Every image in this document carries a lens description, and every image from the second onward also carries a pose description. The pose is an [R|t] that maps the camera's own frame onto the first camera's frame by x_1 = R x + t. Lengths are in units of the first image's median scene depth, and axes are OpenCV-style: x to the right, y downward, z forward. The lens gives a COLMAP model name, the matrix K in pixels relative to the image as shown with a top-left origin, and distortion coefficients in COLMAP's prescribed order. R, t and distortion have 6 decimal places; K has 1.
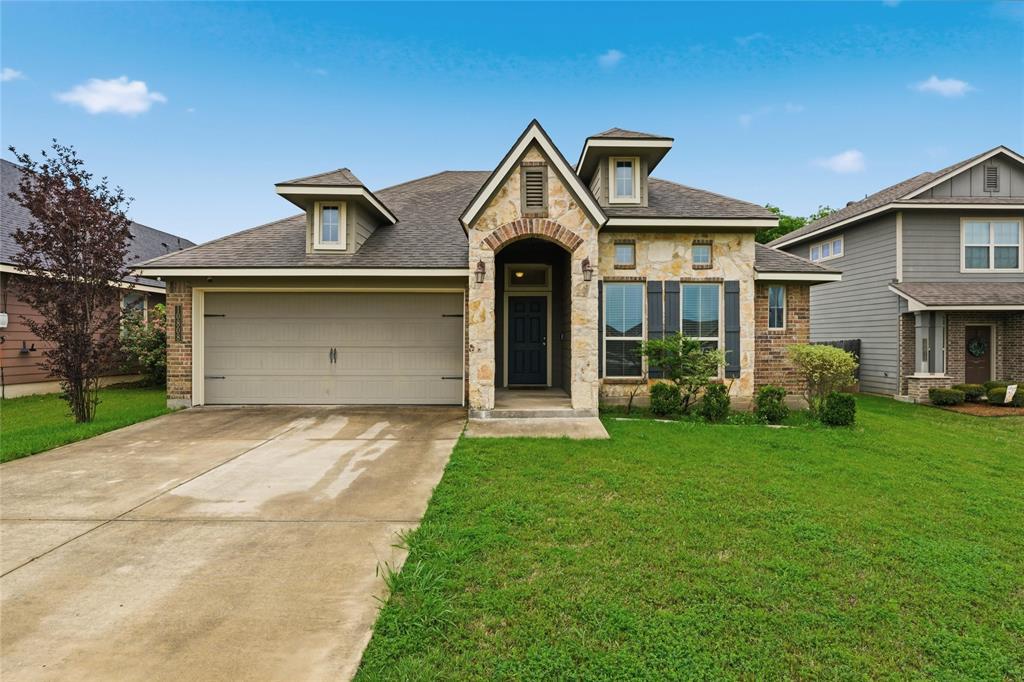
lens RADIAL K [[530.8, 0, 526.7], [0, 530.8, 336.6], [0, 0, 1]] dist [-0.011617, -0.003871]
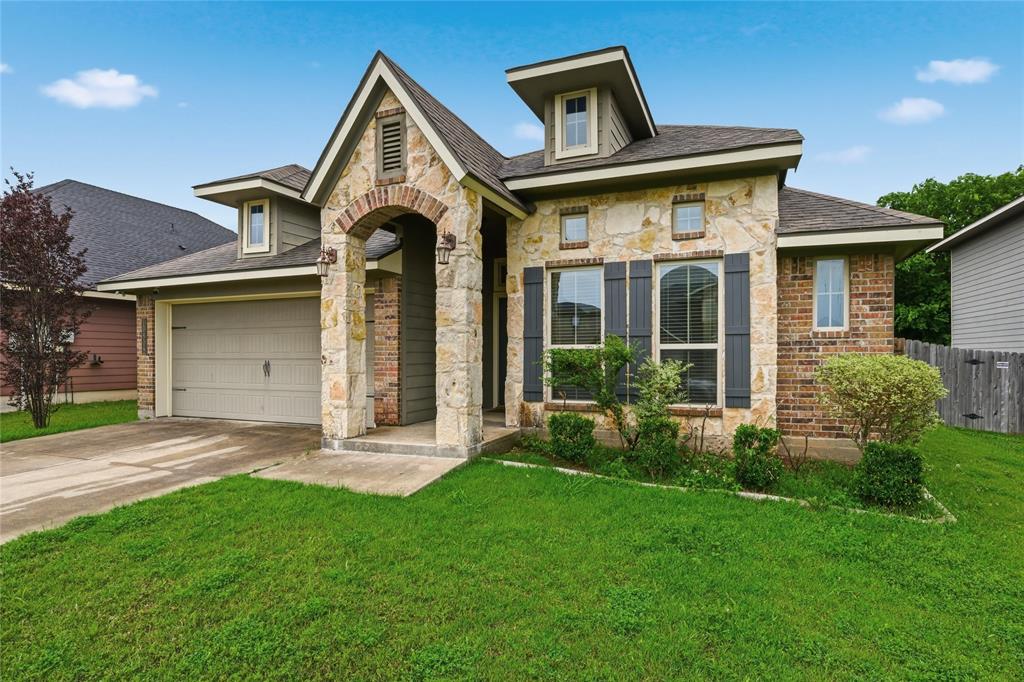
lens RADIAL K [[530.8, 0, 534.6], [0, 530.8, 351.9], [0, 0, 1]] dist [-0.011617, -0.003871]
pose [[0.925652, -0.005768, -0.378333, 0.403580], [0.006321, 0.999980, 0.000218, 0.009967], [0.378324, -0.002593, 0.925670, 0.324649]]
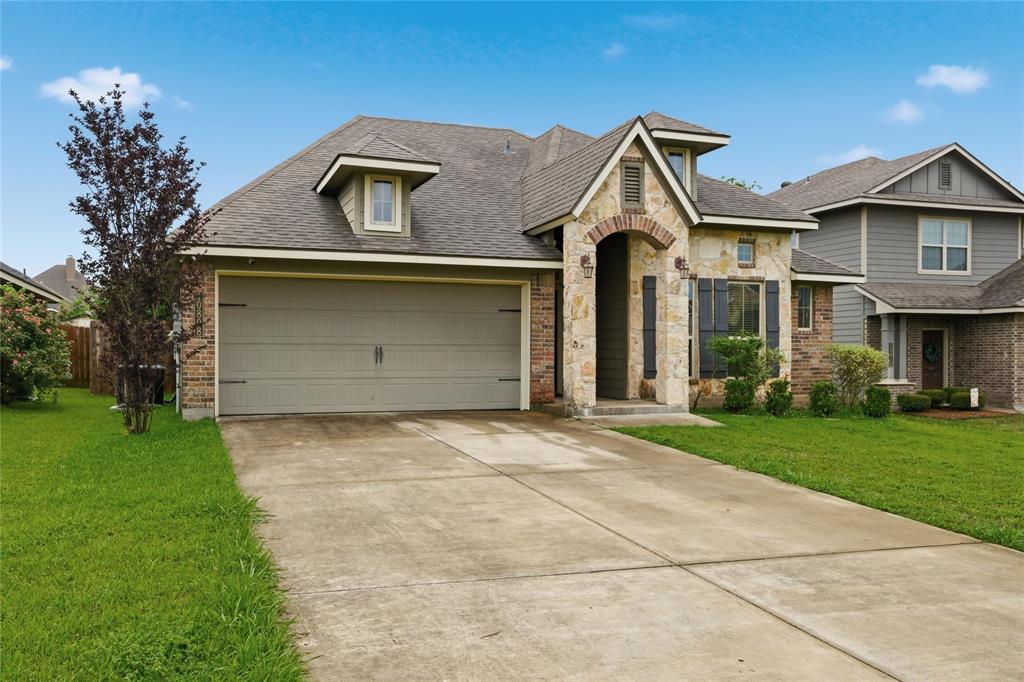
lens RADIAL K [[852.5, 0, 518.9], [0, 852.5, 340.7], [0, 0, 1]] dist [0.023413, 0.002929]
pose [[0.944780, 0.006219, 0.327647, -0.594760], [-0.003604, 0.999957, -0.008587, 0.024184], [-0.327686, 0.006932, 0.944761, -0.368550]]
